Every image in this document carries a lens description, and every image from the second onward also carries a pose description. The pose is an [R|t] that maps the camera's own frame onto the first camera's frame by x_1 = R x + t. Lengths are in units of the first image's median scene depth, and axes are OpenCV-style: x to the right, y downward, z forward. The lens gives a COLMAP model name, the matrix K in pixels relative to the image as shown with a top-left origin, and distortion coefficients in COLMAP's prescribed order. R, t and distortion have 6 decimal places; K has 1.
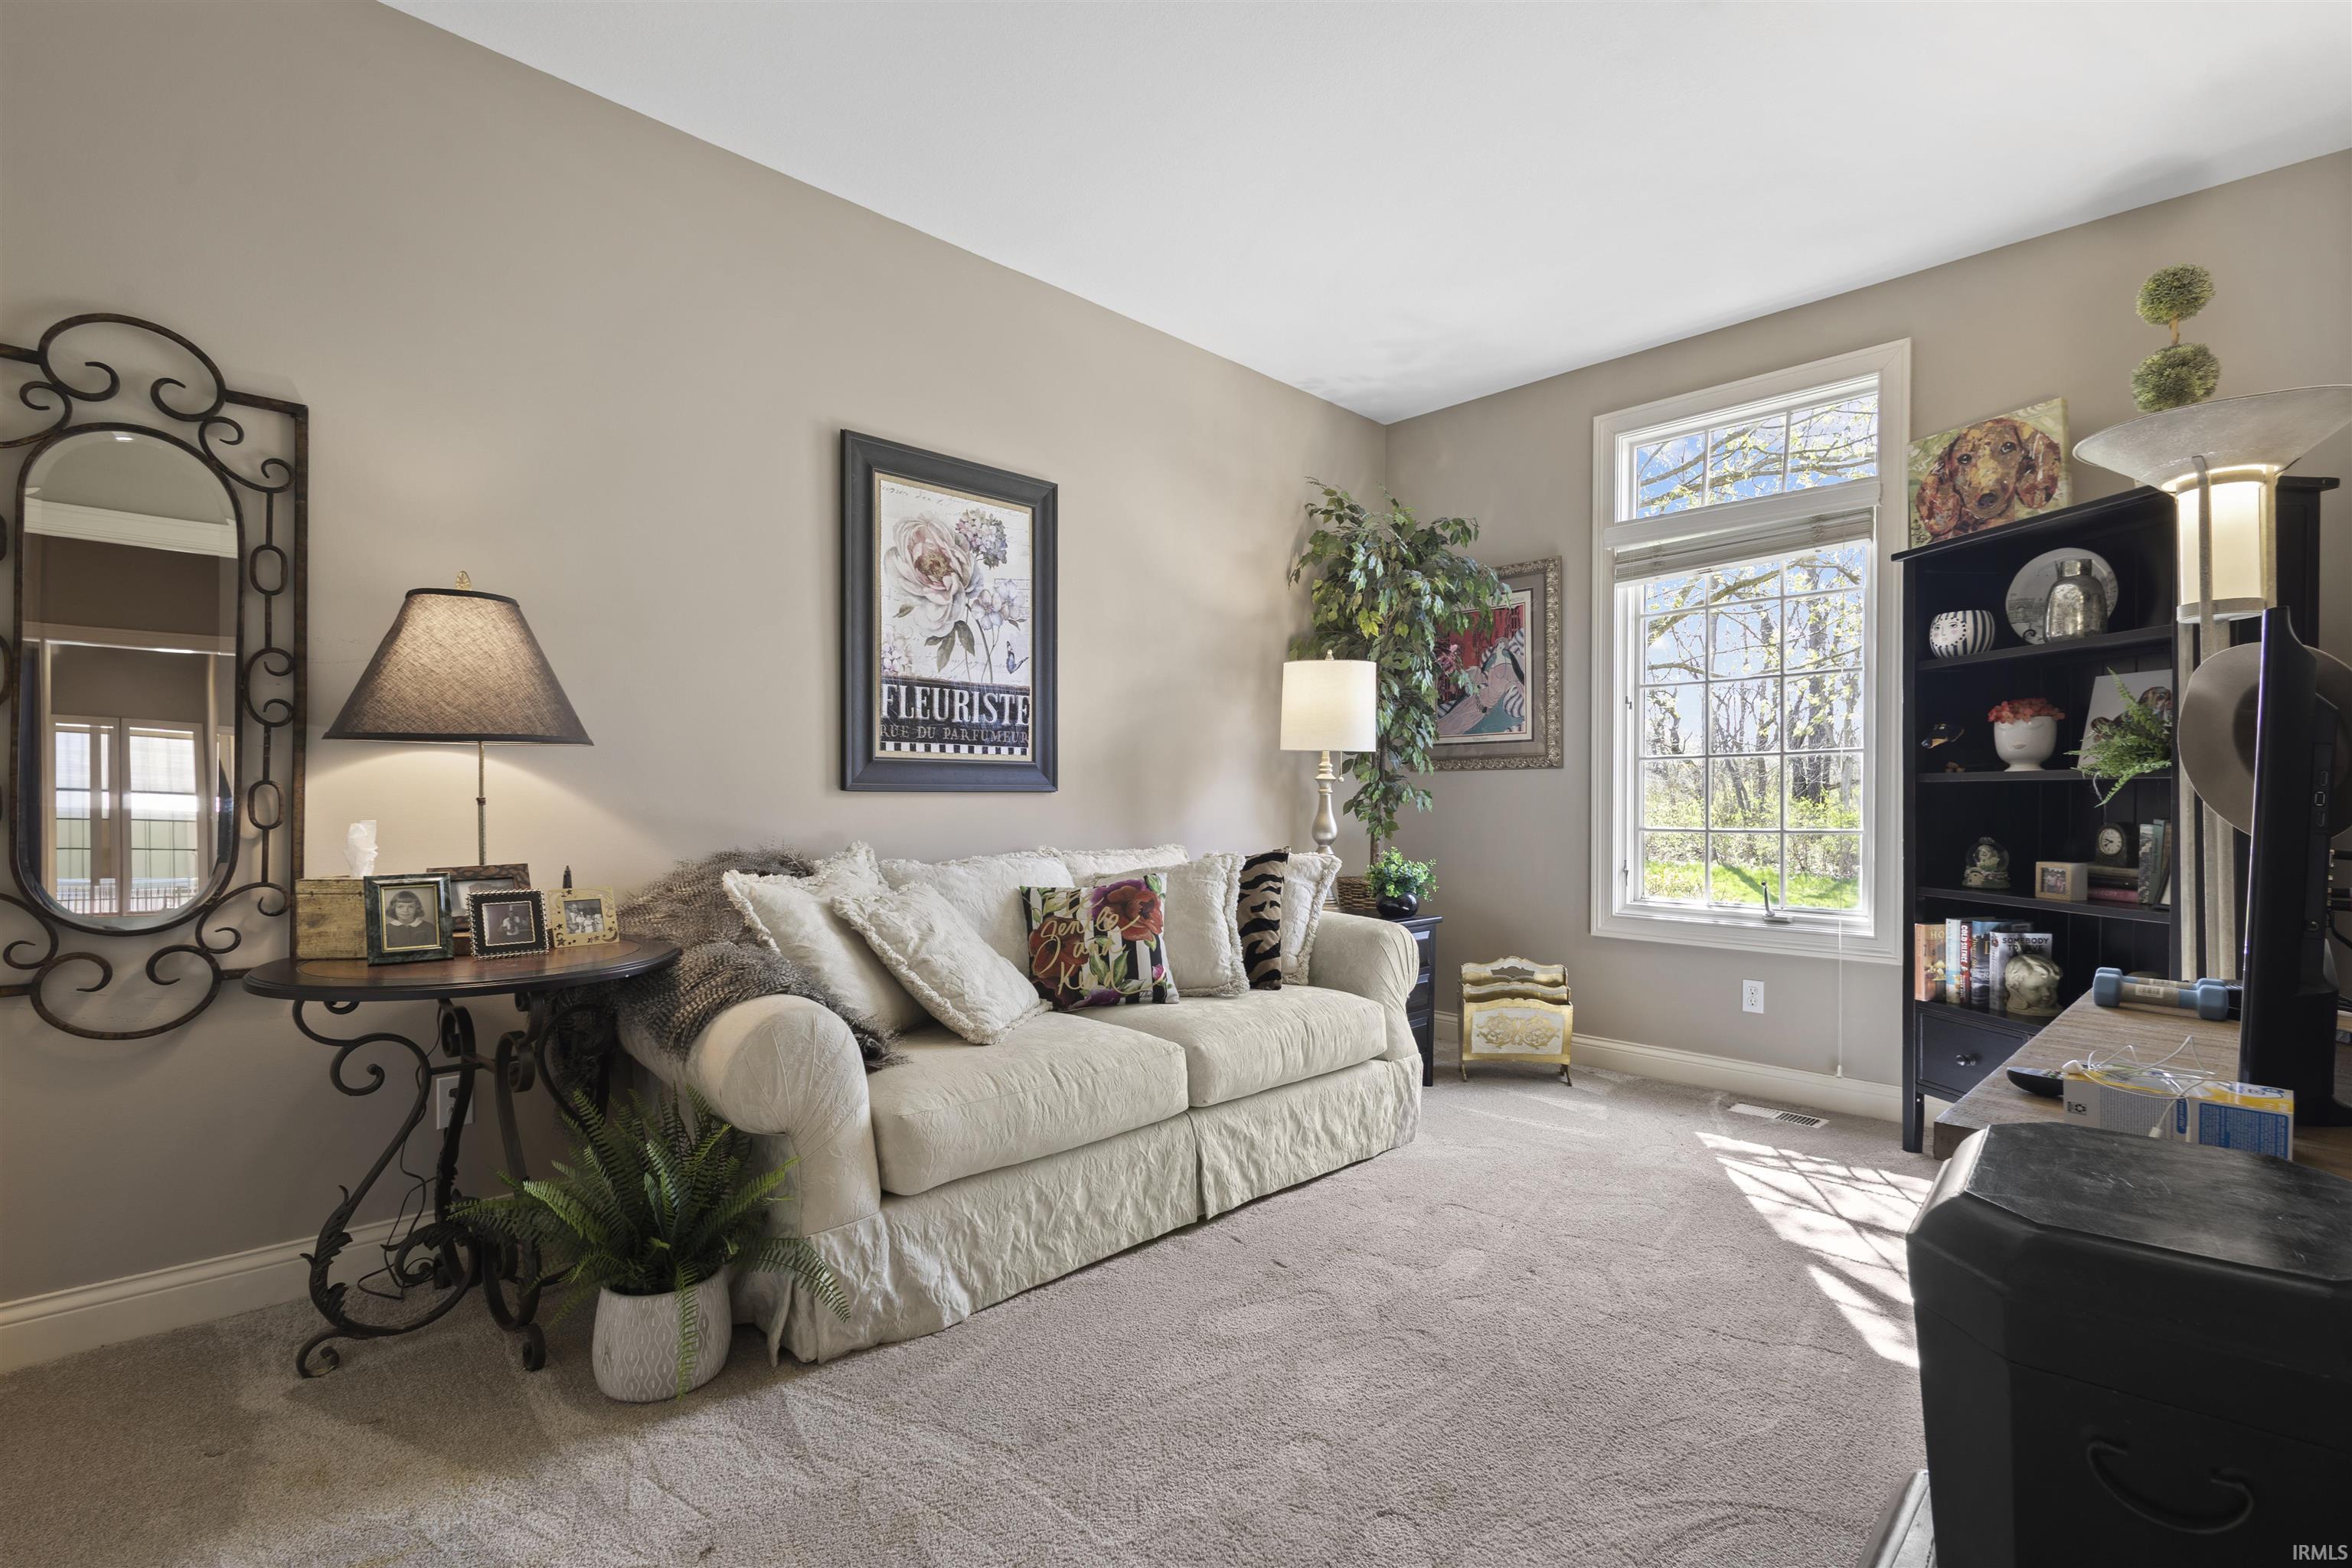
lens RADIAL K [[1102.7, 0, 1185.9], [0, 1102.7, 797.5], [0, 0, 1]] dist [0.022205, 0.000126]
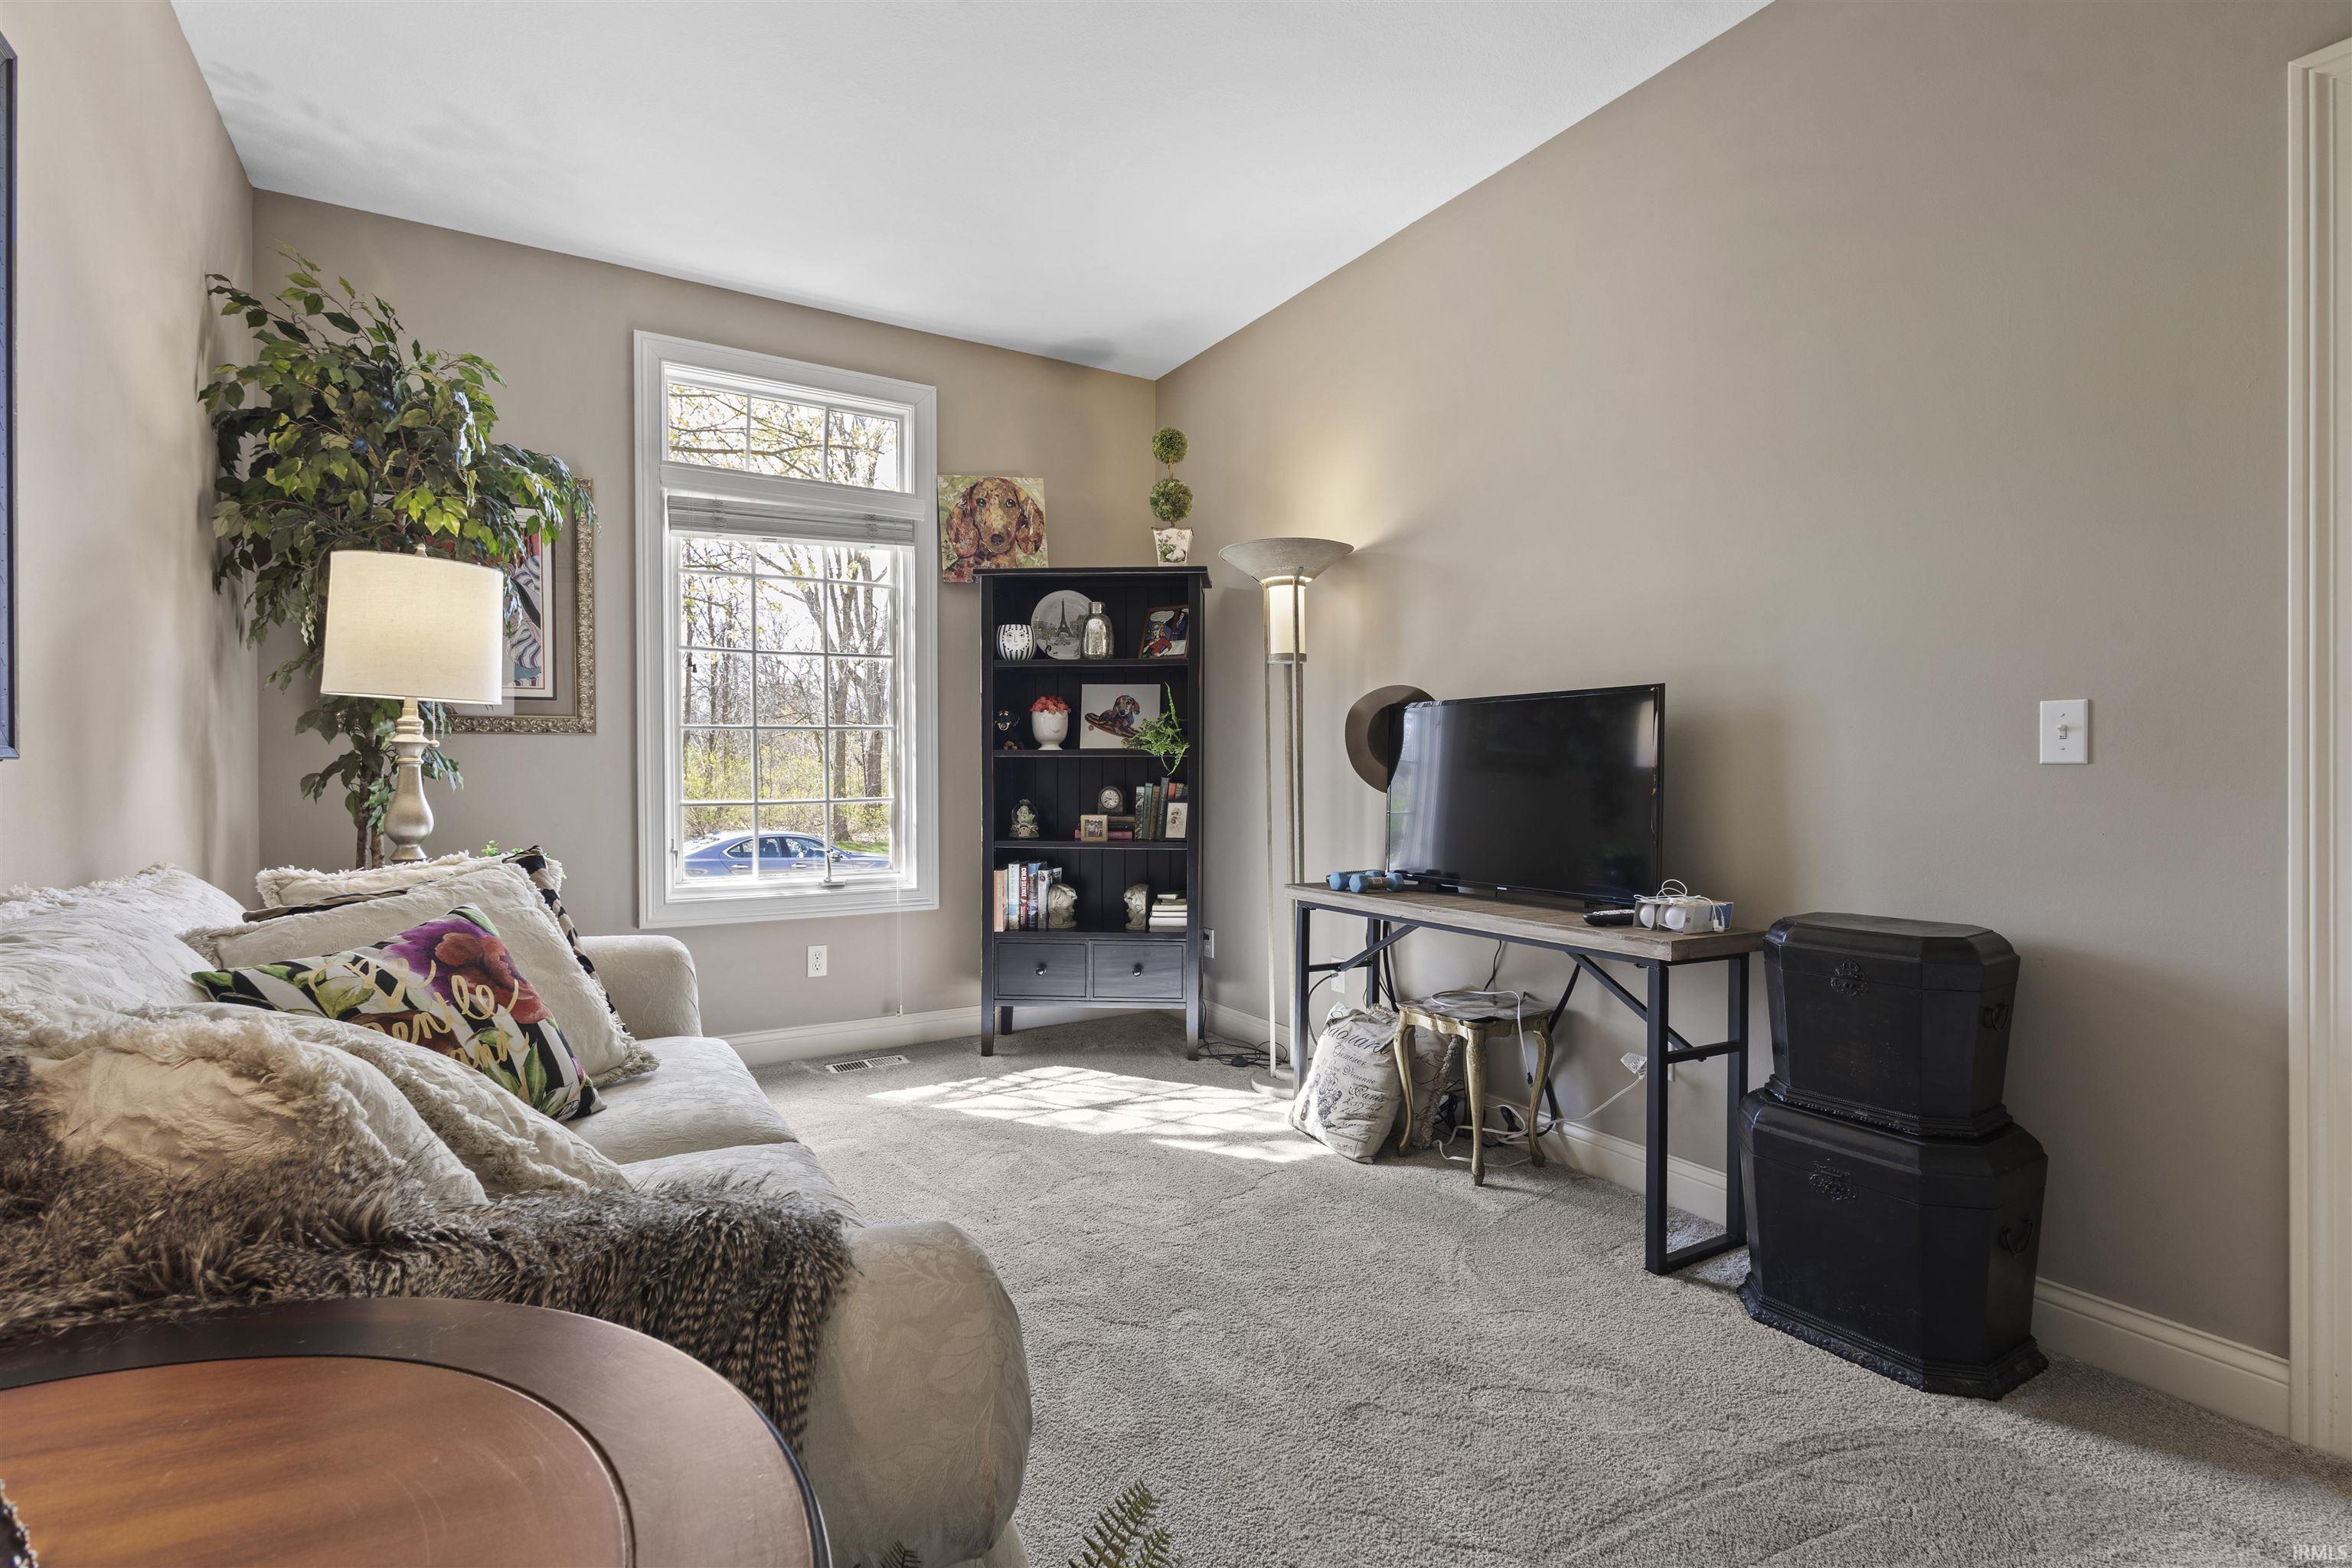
lens RADIAL K [[1102.7, 0, 1183.7], [0, 1102.7, 767.7], [0, 0, 1]] dist [0.022205, 0.000126]
pose [[0.245876, -0.001619, 0.969300, -0.488101], [0.001920, 0.999997, 0.001183, -0.002743], [-0.969299, 0.001570, 0.245879, 0.495066]]
